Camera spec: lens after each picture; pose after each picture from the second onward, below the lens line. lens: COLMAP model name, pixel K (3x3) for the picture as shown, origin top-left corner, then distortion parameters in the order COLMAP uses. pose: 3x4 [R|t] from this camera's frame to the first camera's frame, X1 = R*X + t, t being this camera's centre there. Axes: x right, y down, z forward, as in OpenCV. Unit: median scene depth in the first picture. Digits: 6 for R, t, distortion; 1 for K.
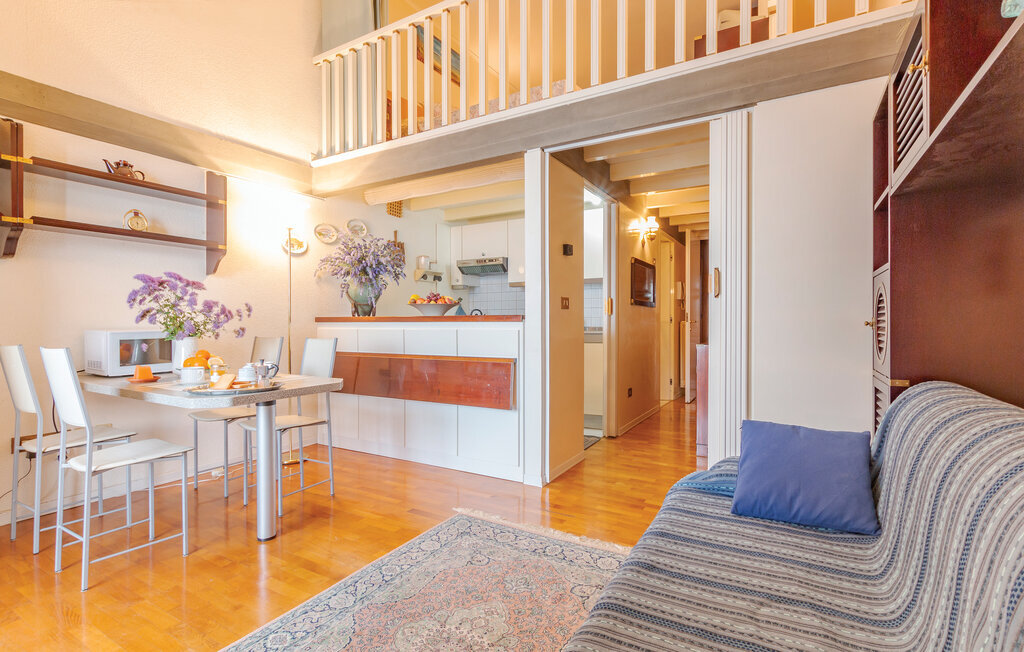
lens RADIAL K [[470.6, 0, 515.3], [0, 470.6, 323.2], [0, 0, 1]] dist [-0.001974, -0.000404]
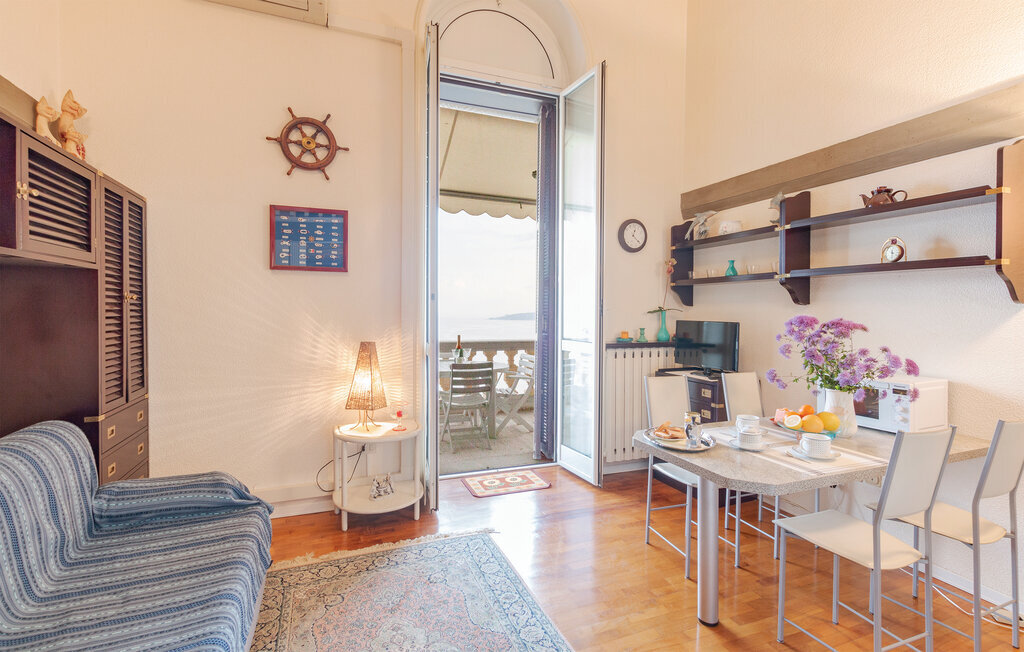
lens RADIAL K [[470.6, 0, 511.7], [0, 470.6, 320.0], [0, 0, 1]] dist [-0.001974, -0.000404]
pose [[-0.615155, 0.018161, -0.788197, 0.202020], [-0.006265, 0.999590, 0.027921, -0.069638], [0.788381, 0.022114, -0.614789, 0.630186]]
